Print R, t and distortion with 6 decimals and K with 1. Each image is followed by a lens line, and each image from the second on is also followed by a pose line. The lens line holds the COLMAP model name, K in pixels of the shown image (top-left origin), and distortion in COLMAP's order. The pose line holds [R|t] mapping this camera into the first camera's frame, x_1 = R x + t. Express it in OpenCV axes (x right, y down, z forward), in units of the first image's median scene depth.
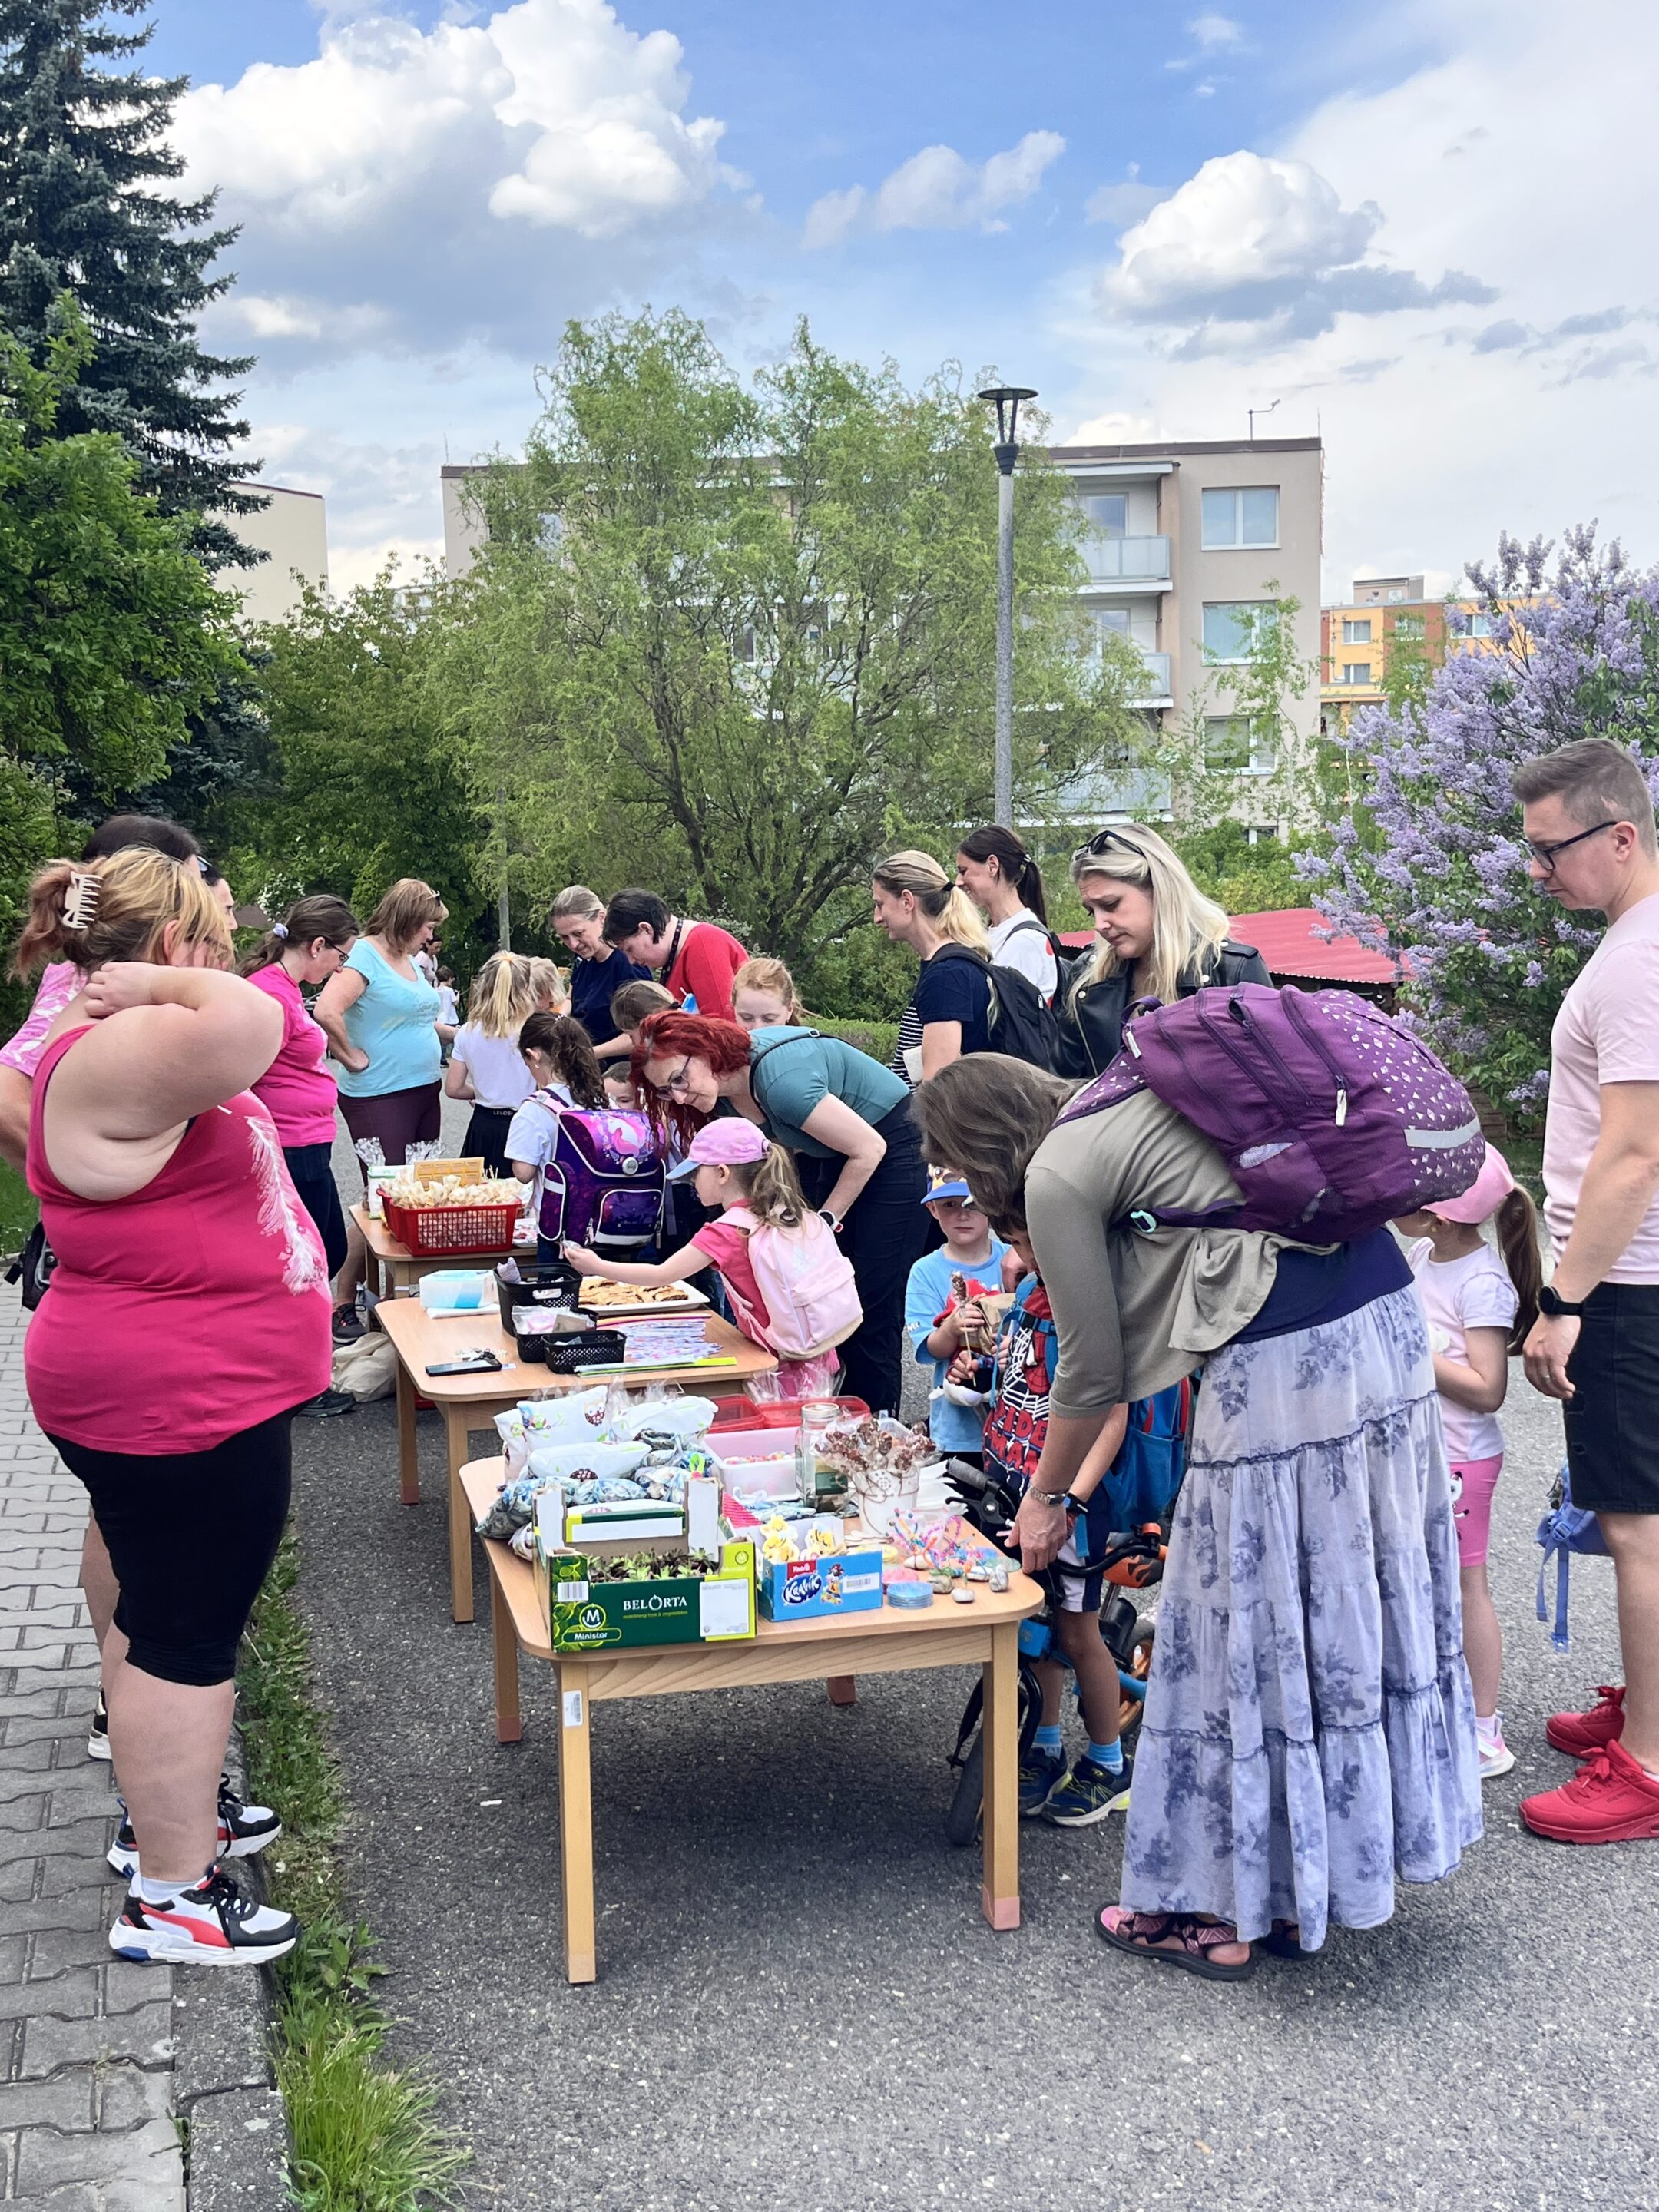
lens RADIAL K [[2386.6, 0, 836.4], [0, 2386.6, 1117.5], [0, 0, 1]] dist [0.059353, -0.063078]
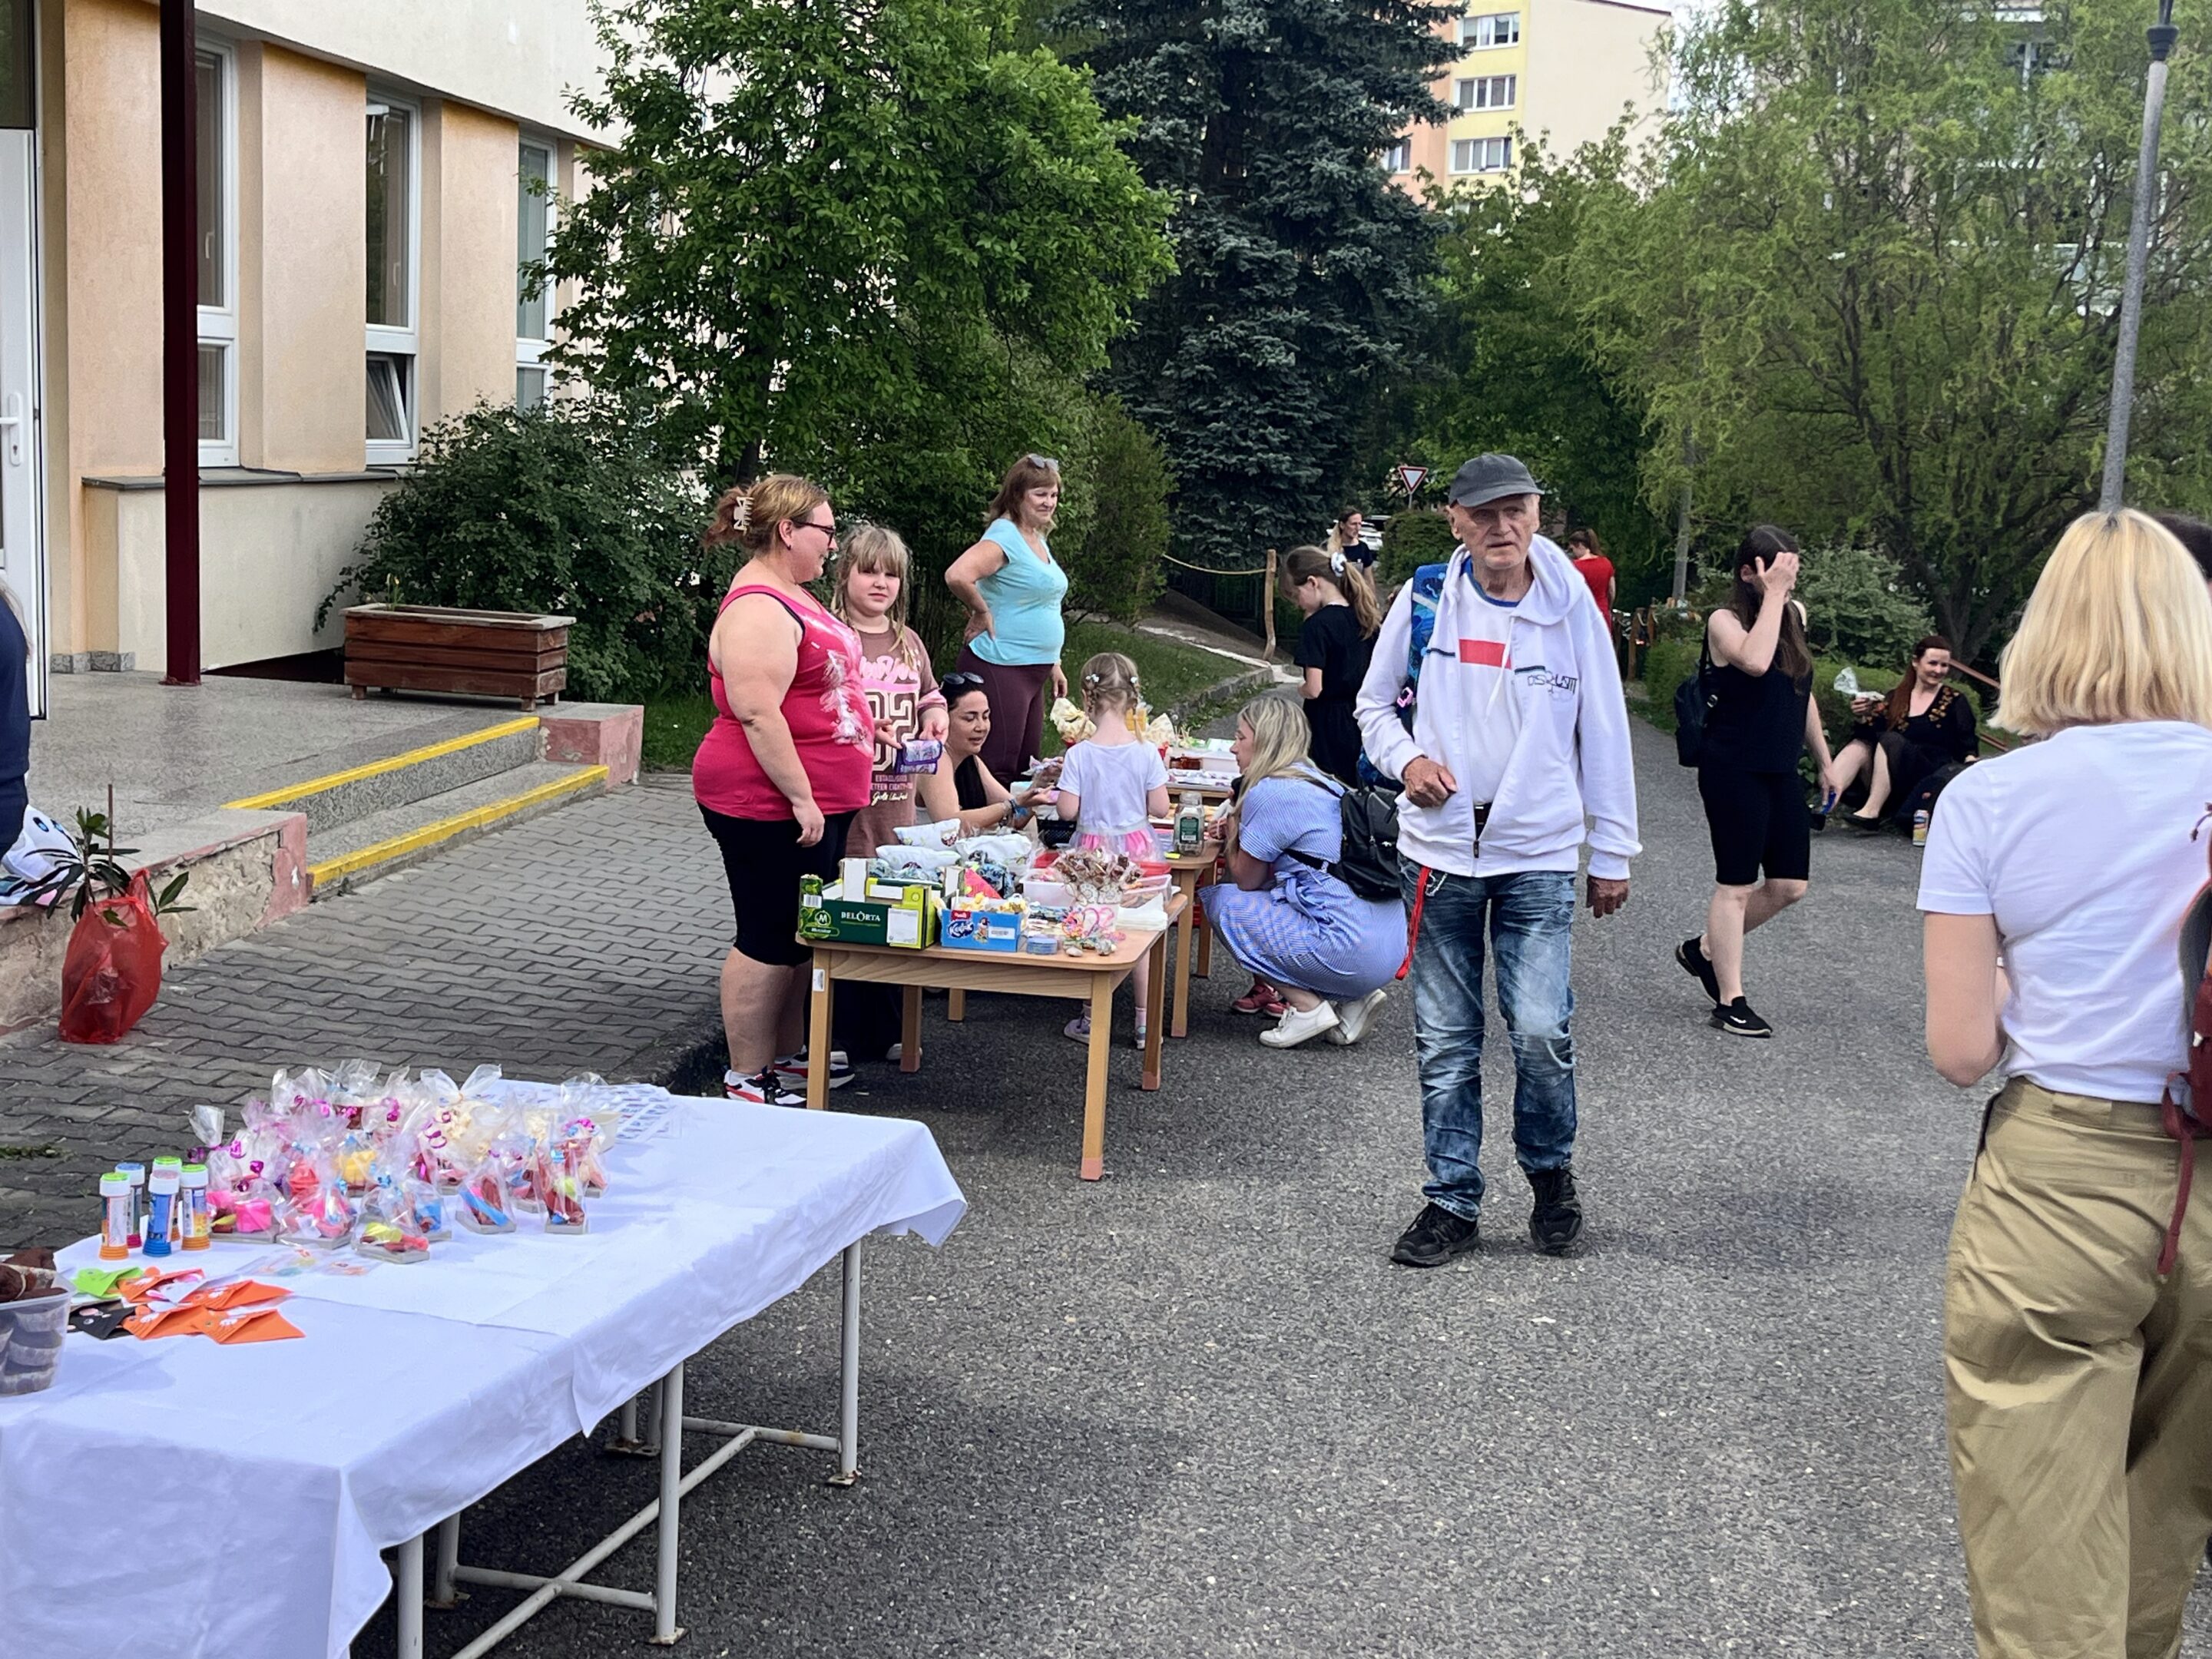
lens RADIAL K [[3003.1, 0, 1104.6], [0, 3003.1, 831.2], [0, 0, 1]] dist [0.160270, -0.603898]
pose [[0.922713, 0.112988, -0.368557, 0.086189], [-0.108276, 0.993556, 0.033514, 0.006567], [0.369968, 0.008982, 0.929001, -0.085868]]
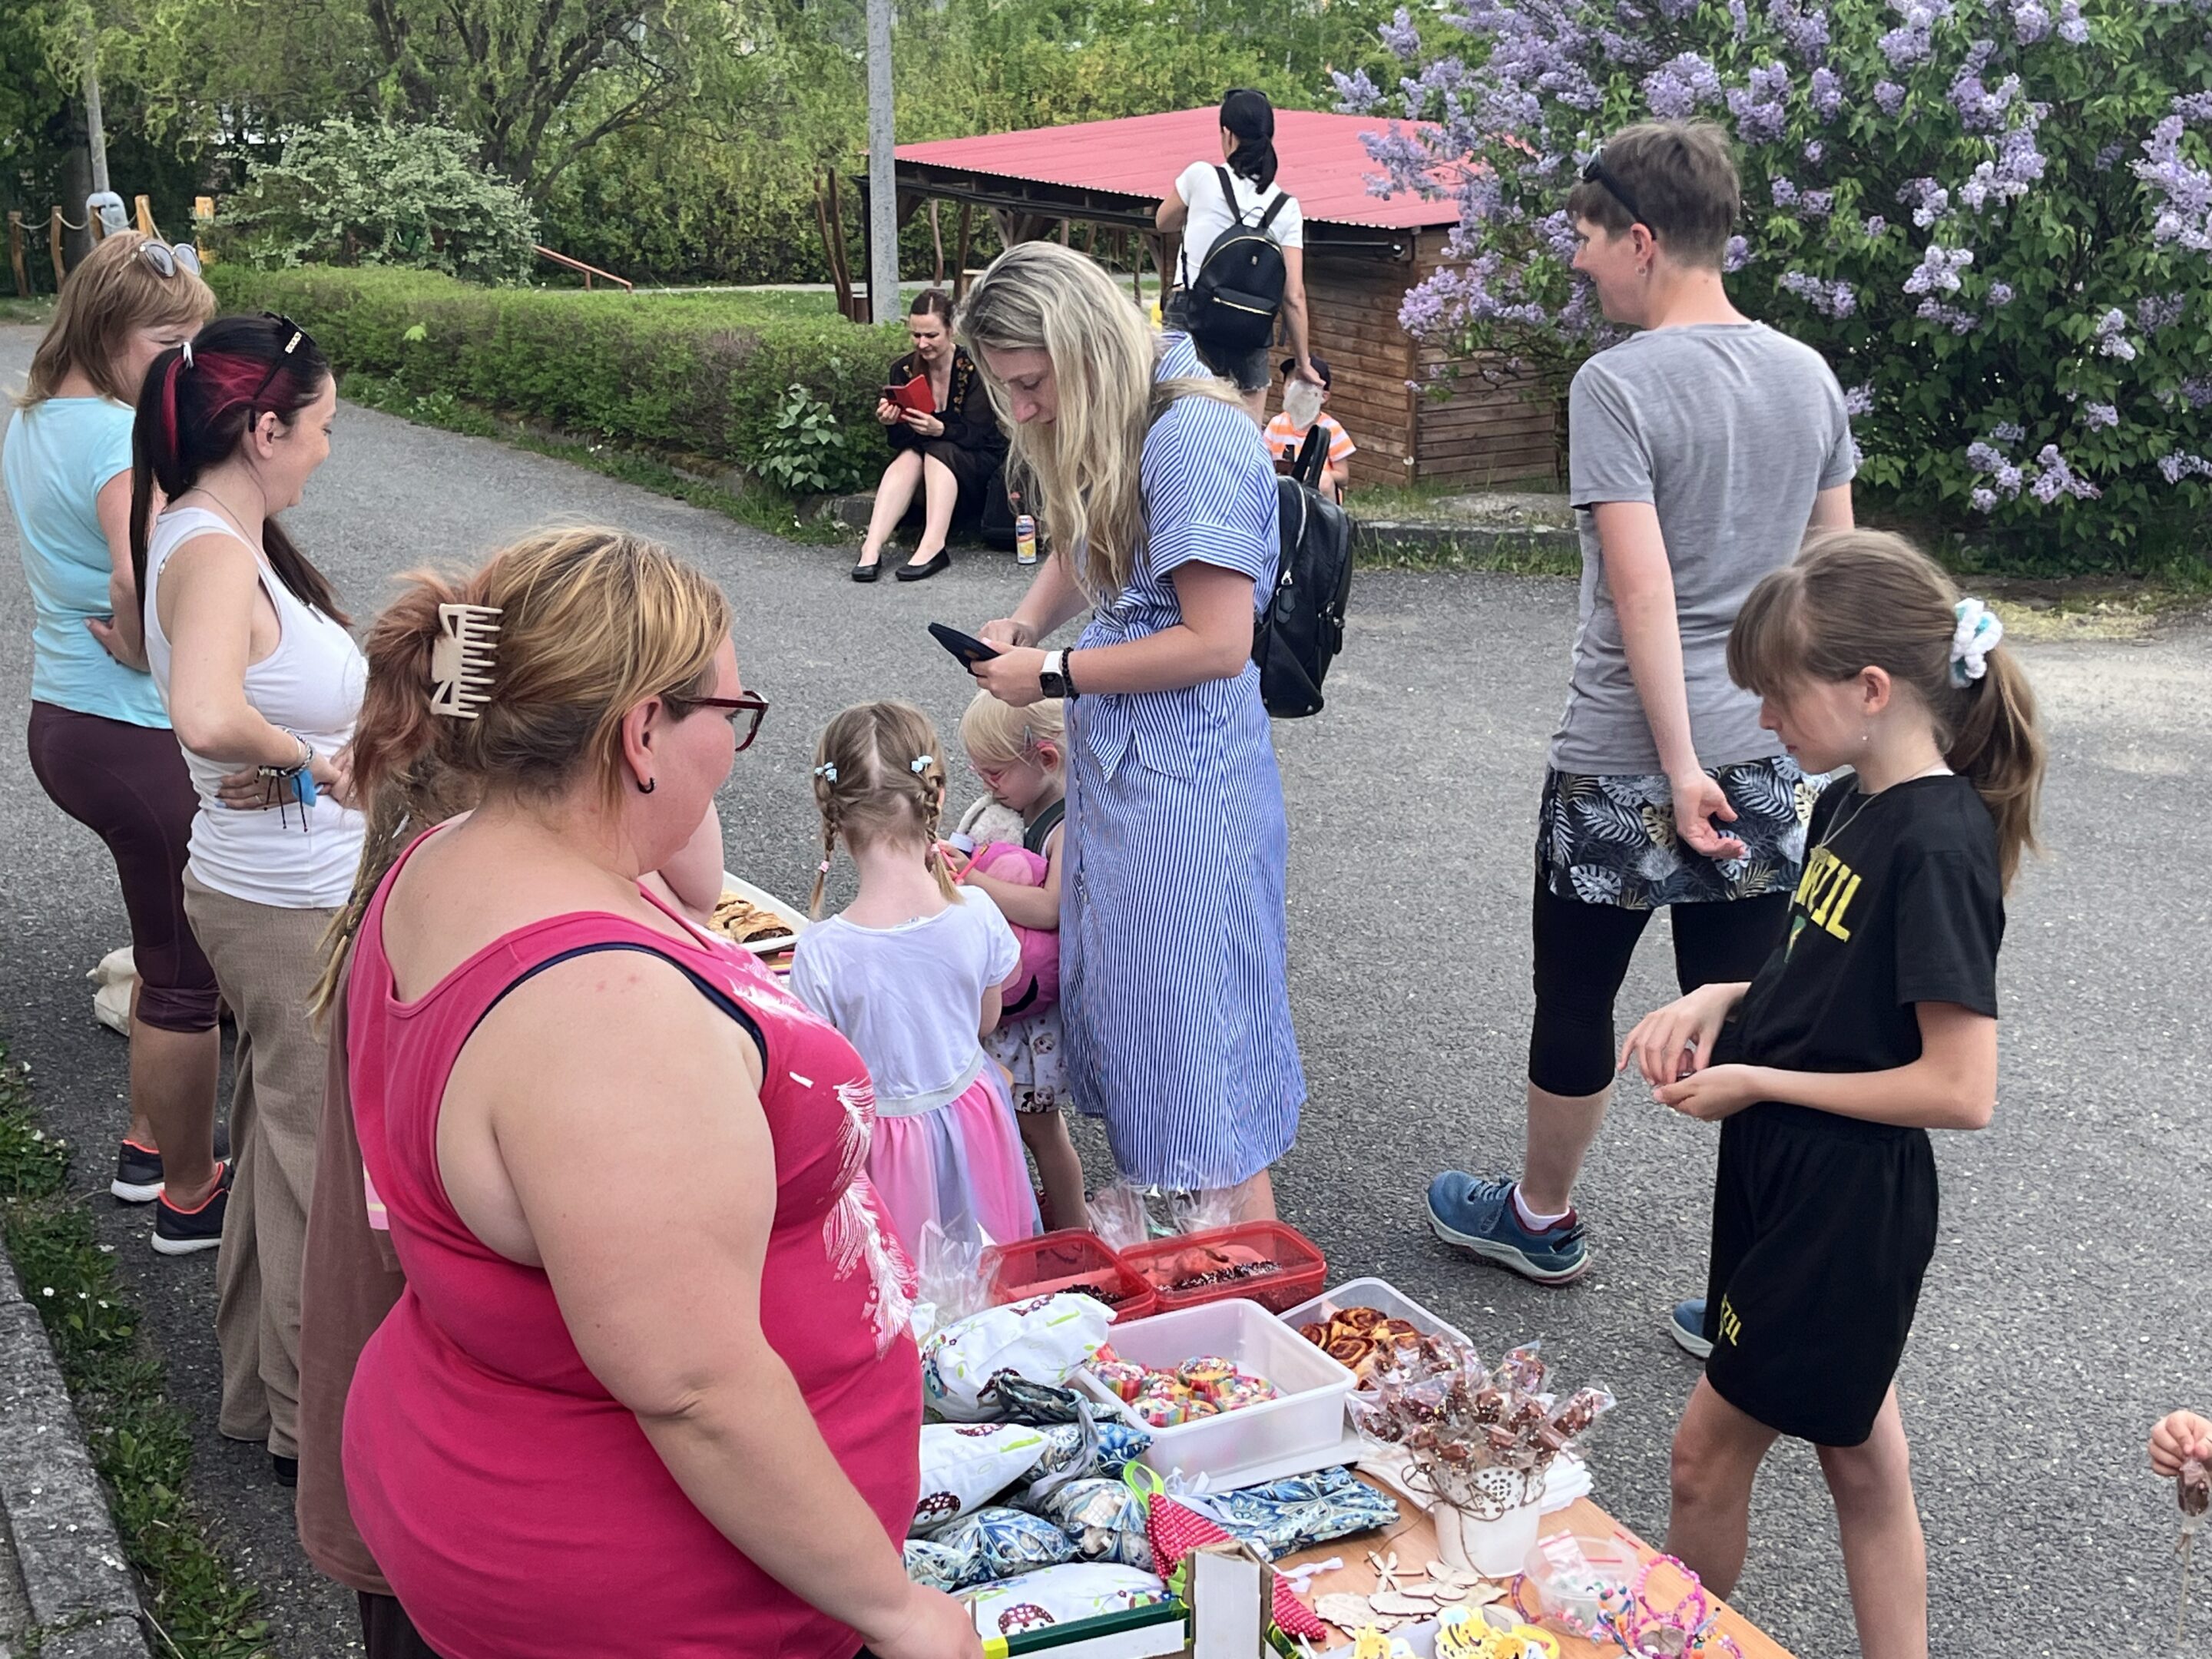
lens RADIAL K [[2978.0, 0, 1110.9], [0, 2978.0, 945.1], [0, 0, 1]] dist [0.110283, -0.366416]
pose [[0.981394, -0.061273, 0.181967, -0.023315], [0.024455, 0.979885, 0.198060, -0.013736], [-0.190442, -0.189925, 0.963151, 0.047035]]
